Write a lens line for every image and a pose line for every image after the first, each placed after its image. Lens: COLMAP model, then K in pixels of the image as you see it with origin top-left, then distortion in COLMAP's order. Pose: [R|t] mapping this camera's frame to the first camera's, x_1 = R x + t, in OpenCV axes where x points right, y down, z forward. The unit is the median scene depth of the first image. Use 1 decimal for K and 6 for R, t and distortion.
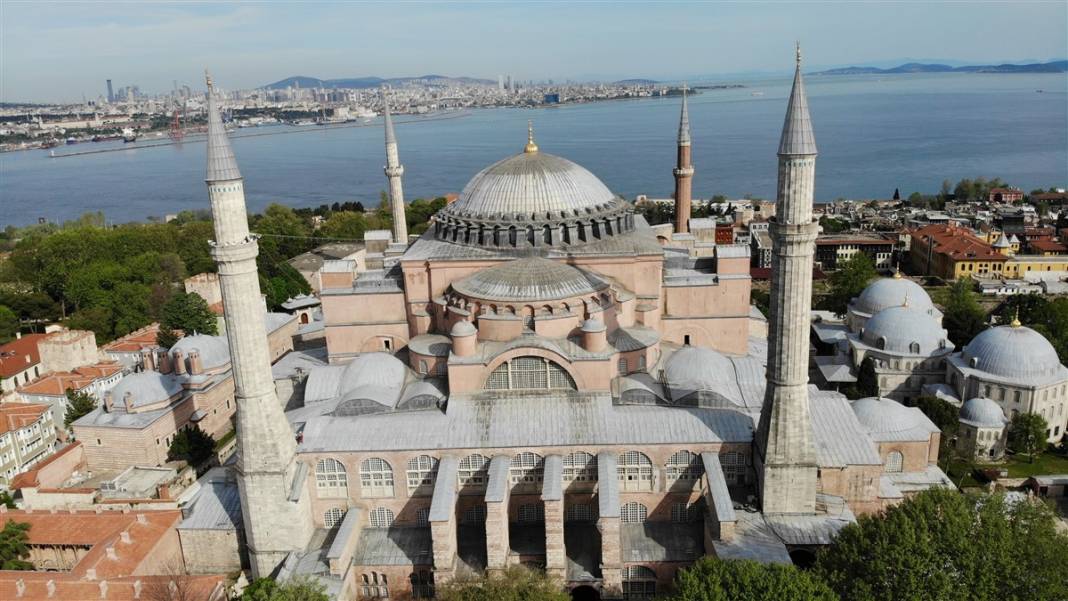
lens RADIAL K [[776.9, 0, 532.3], [0, 776.9, 295.0], [0, 0, 1]] dist [0.171188, -0.359022]
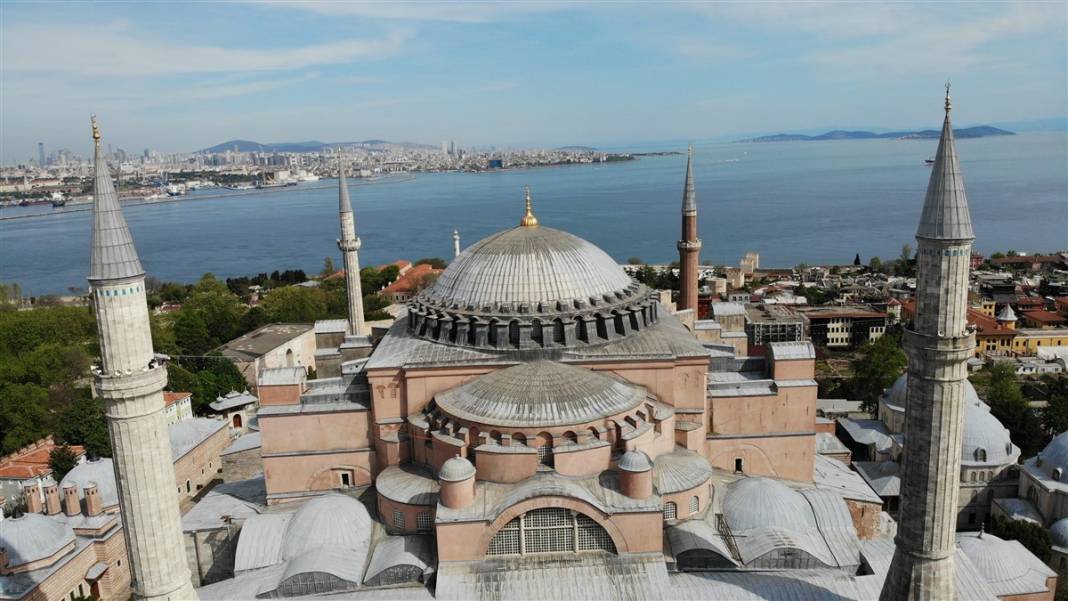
lens RADIAL K [[776.9, 0, 532.3], [0, 776.9, 295.0], [0, 0, 1]] dist [0.171188, -0.359022]
pose [[0.997376, -0.008322, 0.071919, -0.060471], [0.013935, 0.996865, -0.077888, -0.051899], [-0.071046, 0.078686, 0.994365, 0.219300]]
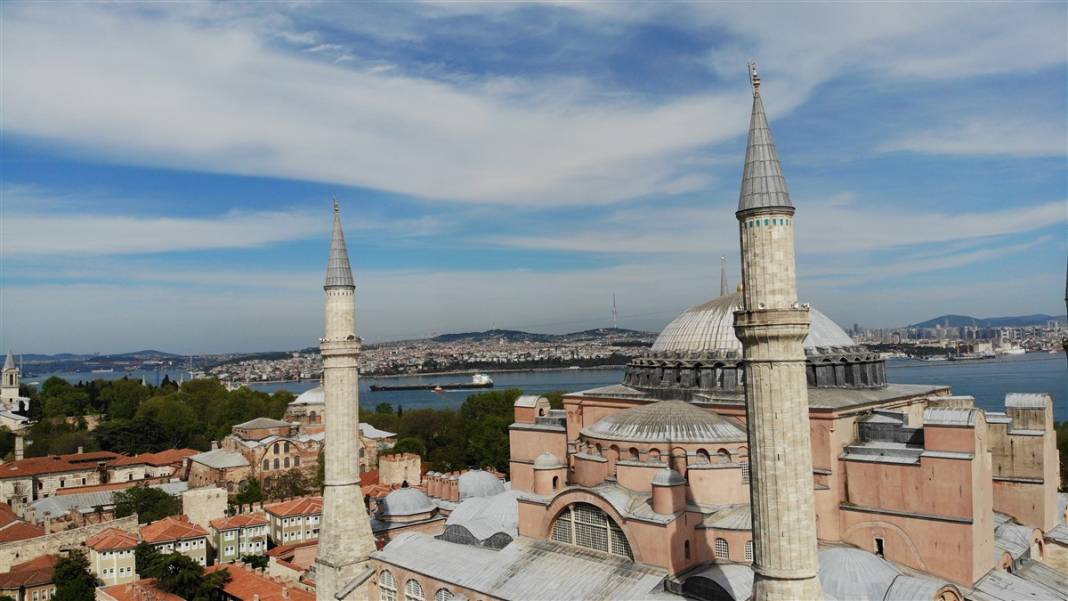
lens RADIAL K [[776.9, 0, 532.3], [0, 776.9, 295.0], [0, 0, 1]] dist [0.171188, -0.359022]
pose [[0.719657, -0.027877, -0.693770, 0.450230], [-0.176366, 0.959083, -0.221484, 0.052486], [0.671557, 0.281750, 0.685294, 0.283158]]
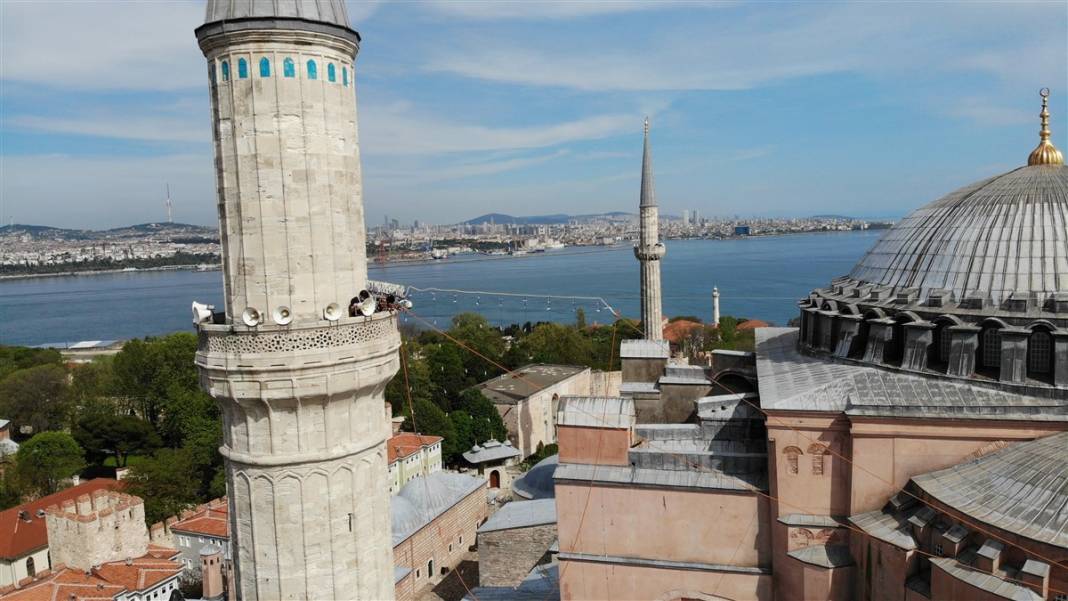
lens RADIAL K [[776.9, 0, 532.3], [0, 776.9, 295.0], [0, 0, 1]] dist [0.171188, -0.359022]
pose [[0.973995, 0.026563, -0.225007, -0.188356], [-0.063532, 0.985281, -0.158697, -0.029670], [0.217480, 0.168866, 0.961346, 0.578012]]
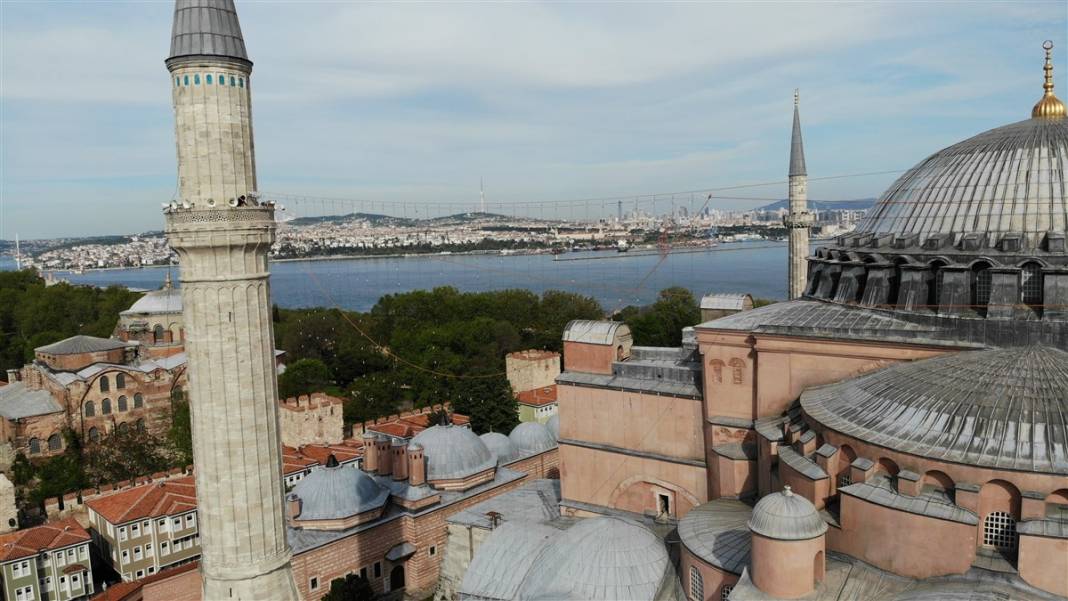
lens RADIAL K [[781.0, 0, 529.1], [0, 781.0, 298.1], [0, 0, 1]] dist [0.129618, -0.266337]
pose [[0.826023, 0.064011, -0.559989, 0.009316], [-0.144959, 0.984236, -0.101320, 0.000176], [0.544676, 0.164868, 0.822281, 0.541236]]
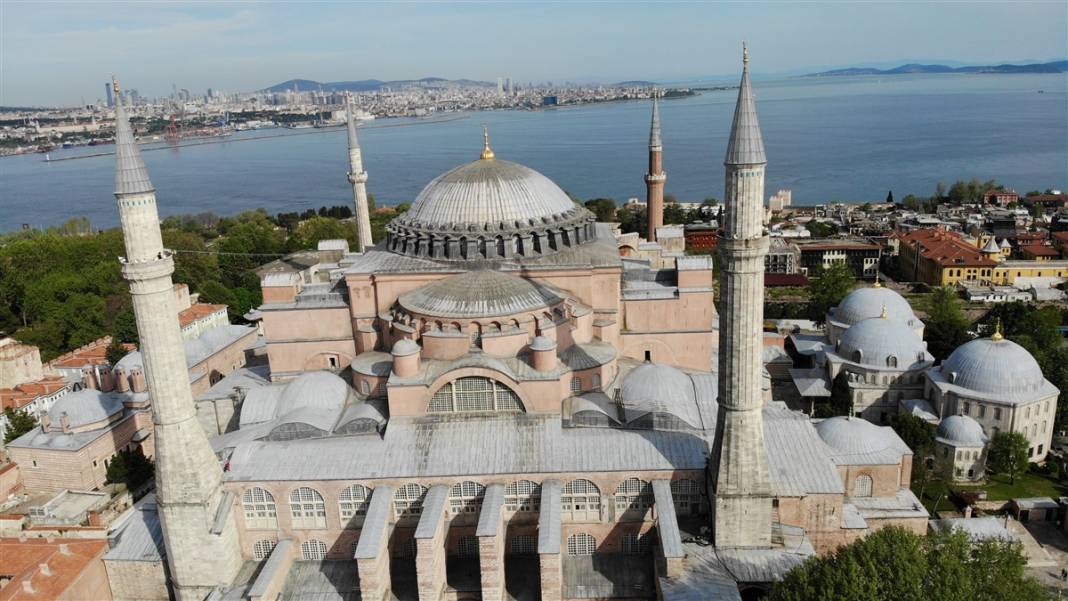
lens RADIAL K [[776.9, 0, 532.3], [0, 776.9, 295.0], [0, 0, 1]] dist [0.171188, -0.359022]
pose [[0.999994, -0.003294, -0.000585, 0.057222], [0.003292, 0.999991, -0.002533, -0.014645], [0.000593, 0.002531, 0.999997, 0.048374]]
